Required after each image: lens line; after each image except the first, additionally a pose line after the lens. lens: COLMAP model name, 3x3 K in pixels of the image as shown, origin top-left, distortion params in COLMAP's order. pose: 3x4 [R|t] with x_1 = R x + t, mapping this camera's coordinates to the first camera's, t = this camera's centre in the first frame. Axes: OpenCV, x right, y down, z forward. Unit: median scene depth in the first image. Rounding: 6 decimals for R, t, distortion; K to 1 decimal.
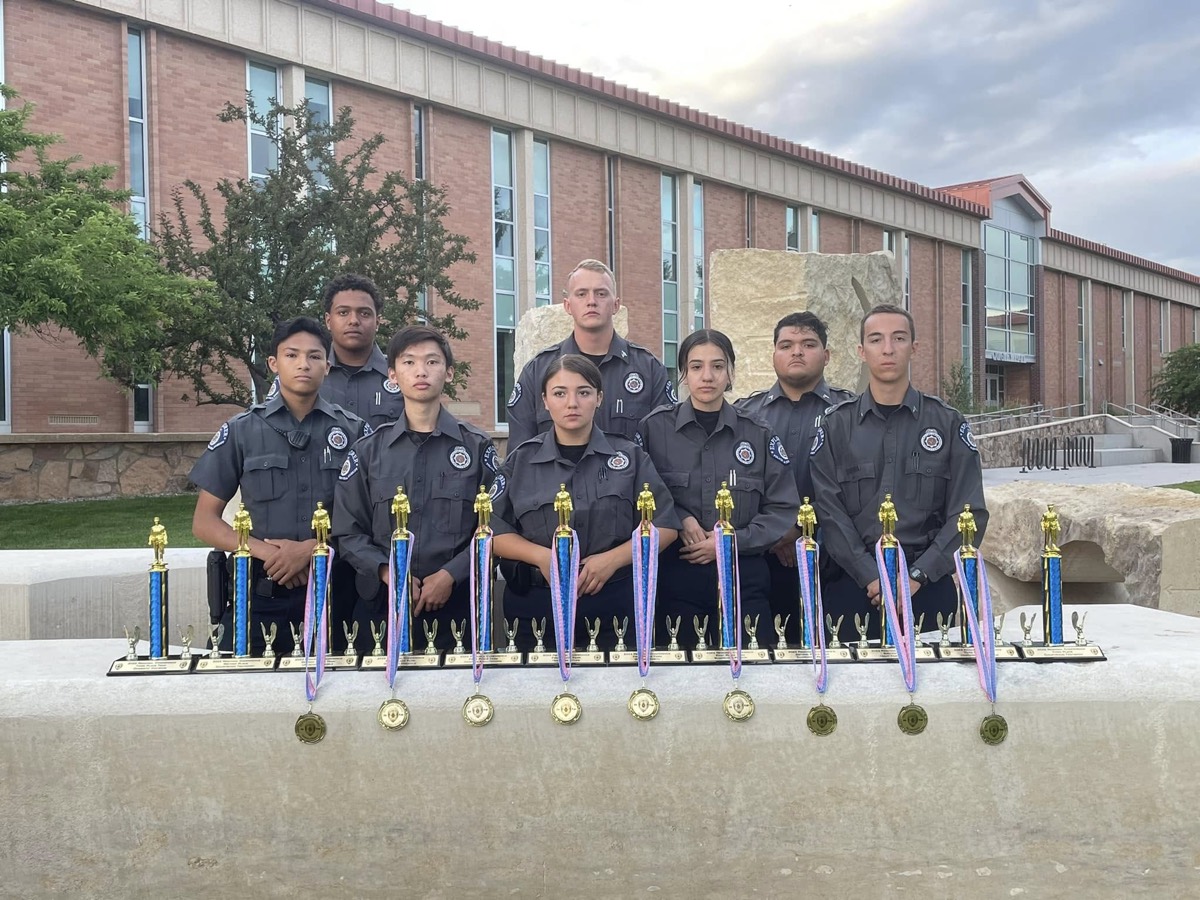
lens RADIAL K [[904.2, 0, 597.9], [0, 904.2, 454.9], [0, 0, 1]] dist [0.014020, -0.013419]
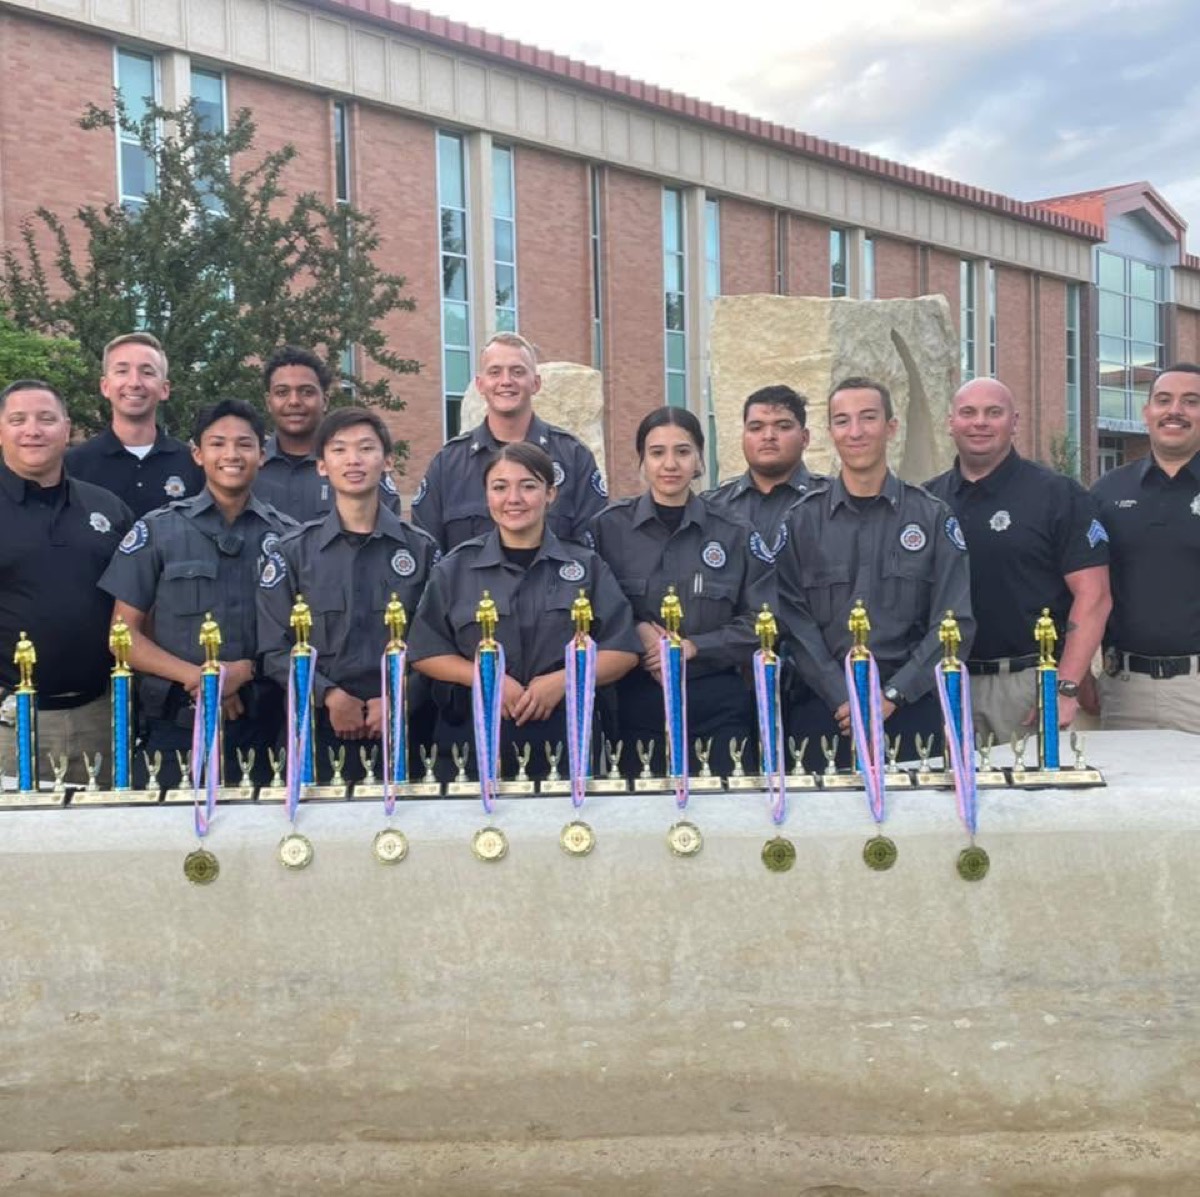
lens RADIAL K [[1237.8, 0, 601.4], [0, 1237.8, 589.6], [0, 0, 1]] dist [0.010480, 0.000000]
pose [[0.999969, -0.007840, -0.000875, 0.073219], [0.007858, 0.999700, 0.023215, 0.003954], [0.000692, -0.023222, 0.999730, -0.194859]]
